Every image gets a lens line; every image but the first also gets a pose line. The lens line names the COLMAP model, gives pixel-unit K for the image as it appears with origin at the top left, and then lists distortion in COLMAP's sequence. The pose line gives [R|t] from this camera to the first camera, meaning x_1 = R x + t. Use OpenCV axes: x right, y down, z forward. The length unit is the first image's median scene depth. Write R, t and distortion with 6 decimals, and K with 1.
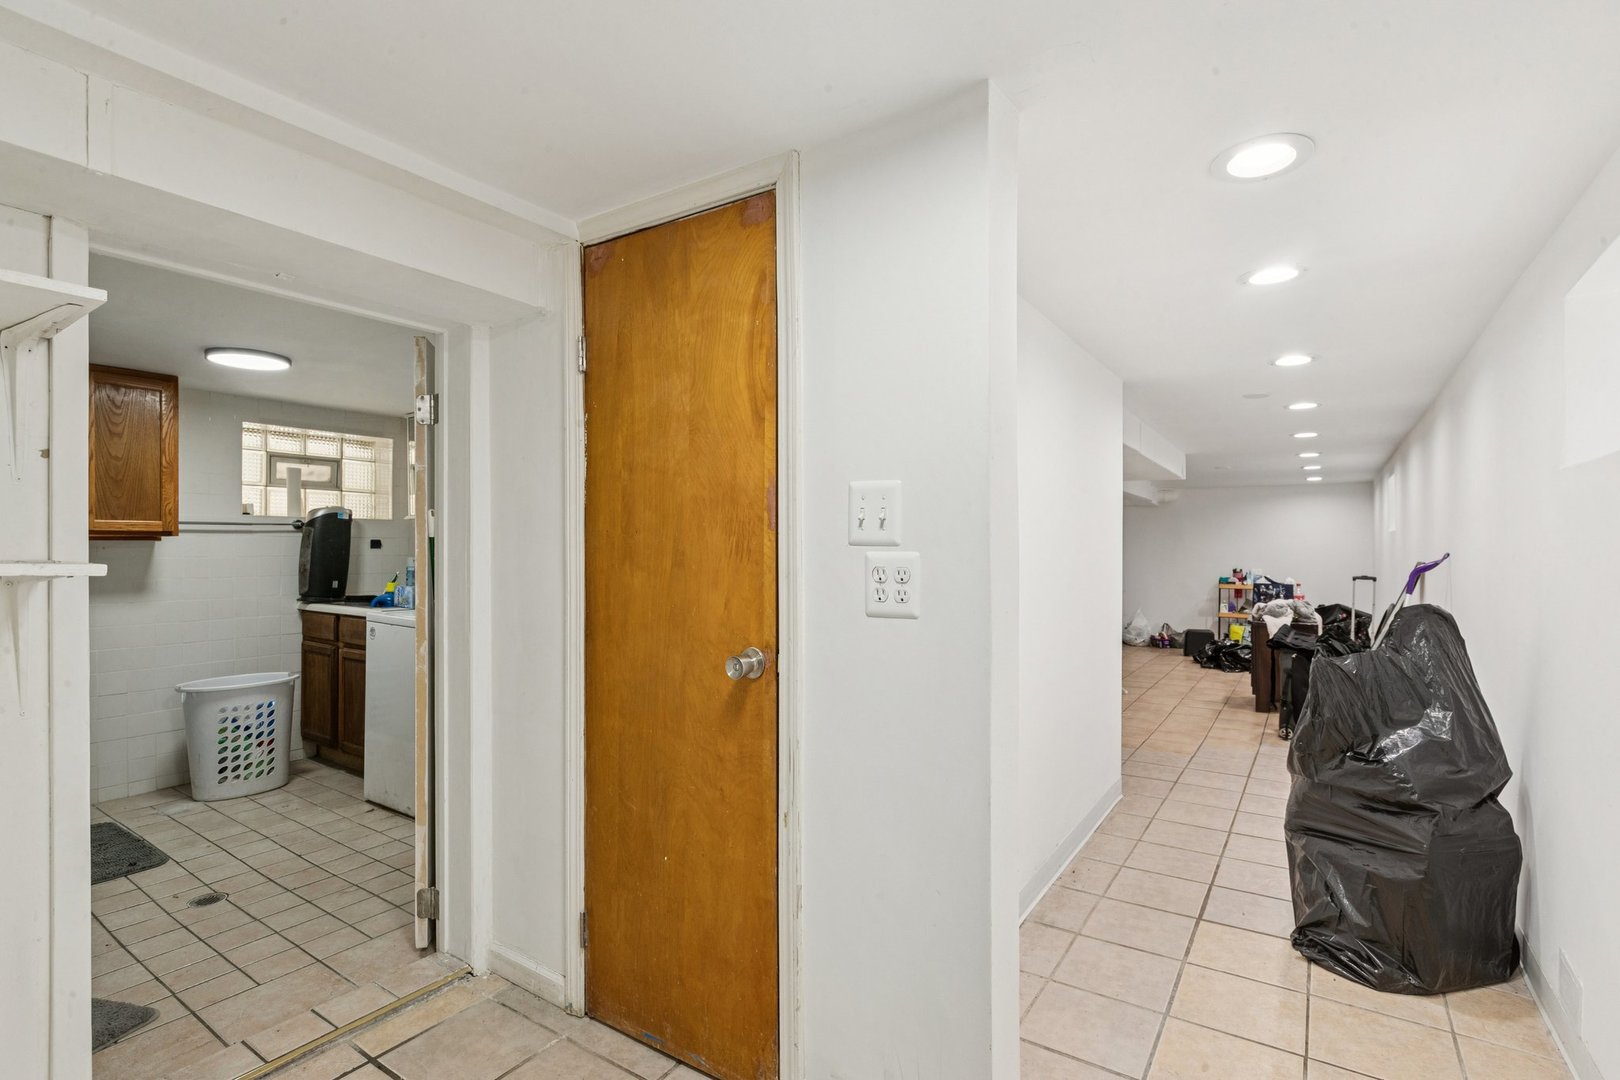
lens RADIAL K [[759.7, 0, 810.0], [0, 759.7, 540.0], [0, 0, 1]] dist [0.000962, -0.000014]
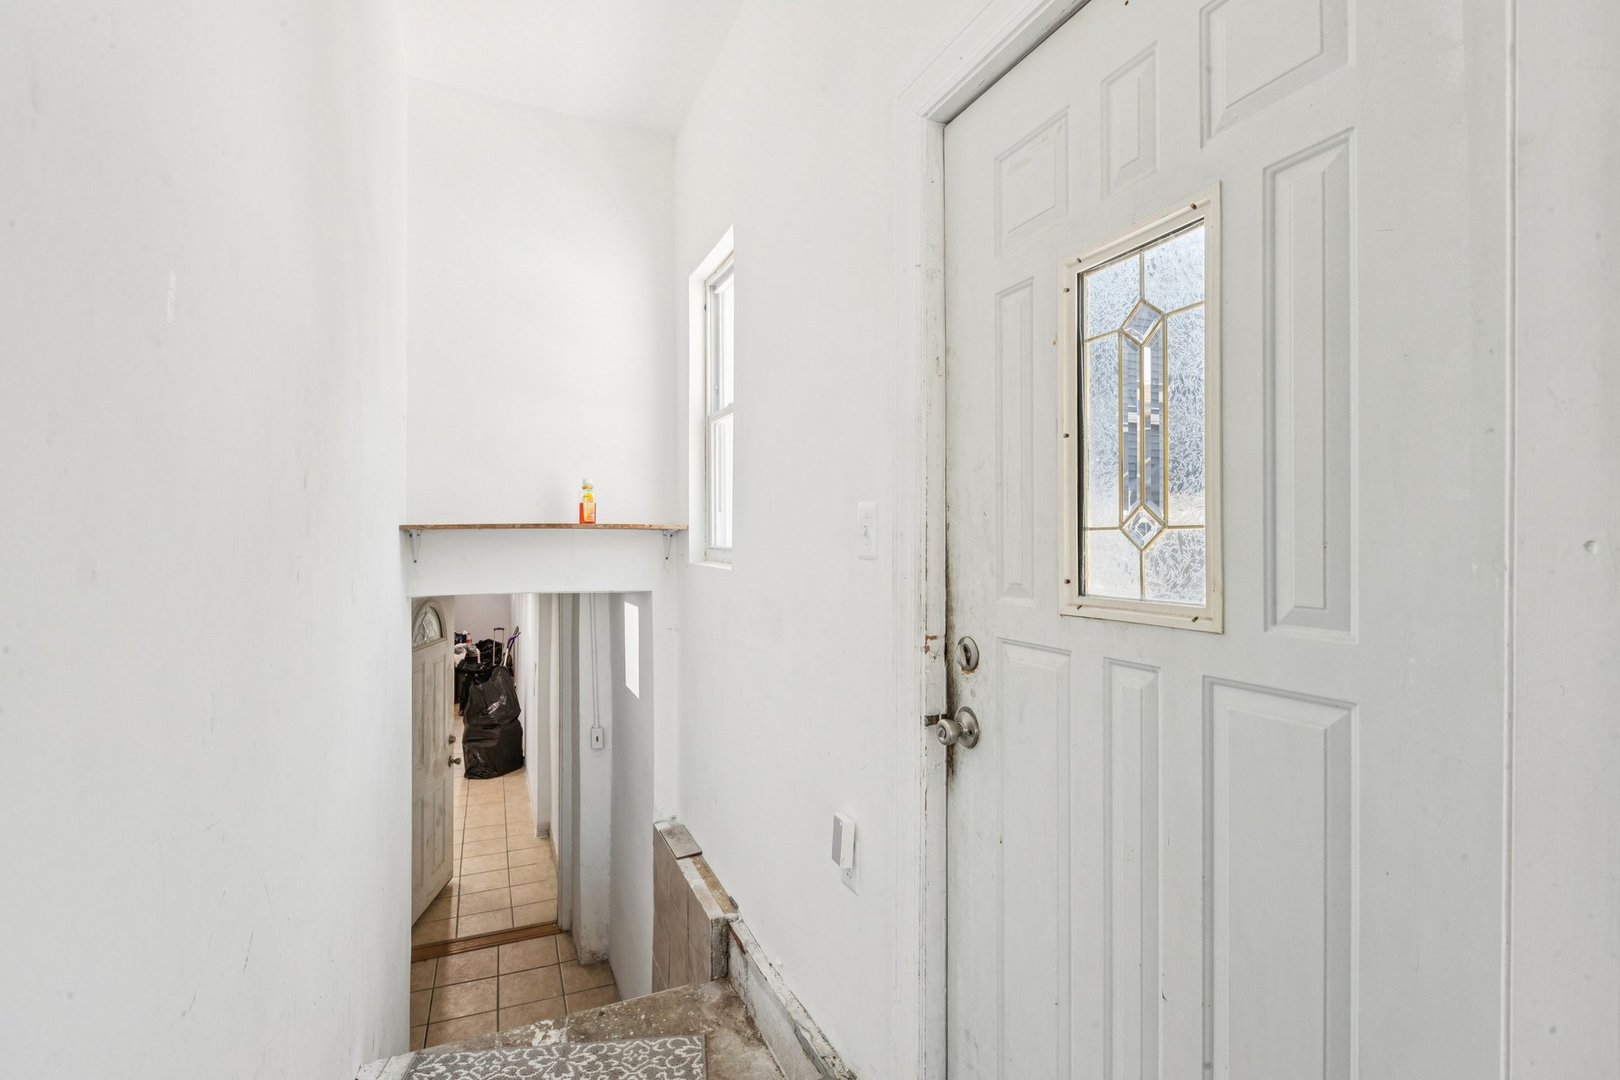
lens RADIAL K [[750.7, 0, 811.8], [0, 750.7, 538.8], [0, 0, 1]] dist [-0.011935, -0.000037]
pose [[0.544977, -0.001482, 0.838450, -0.504823], [-0.006439, 0.999962, 0.005953, -0.208246], [-0.838427, -0.008643, 0.544946, -0.808237]]
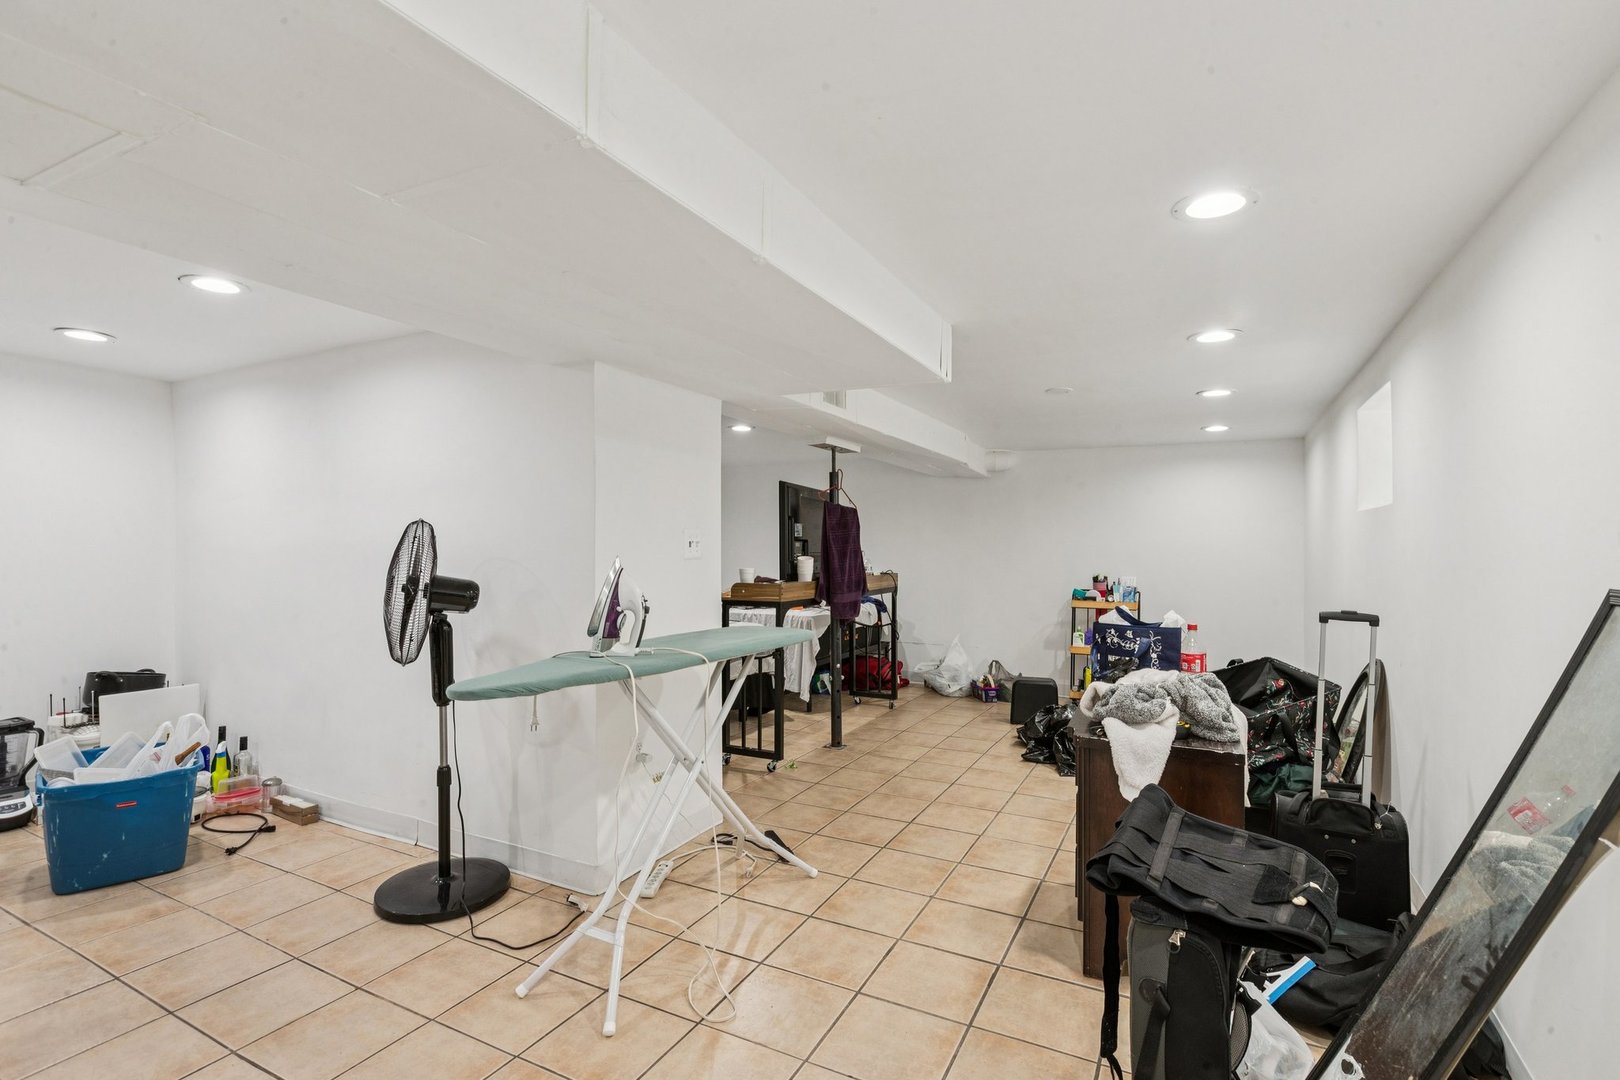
lens RADIAL K [[750.7, 0, 811.8], [0, 750.7, 538.8], [0, 0, 1]] dist [-0.011935, -0.000037]
pose [[0.994659, 0.006235, 0.103027, 0.396579], [-0.006735, 0.999967, 0.004501, 0.009151], [-0.102996, -0.005171, 0.994668, 0.619937]]
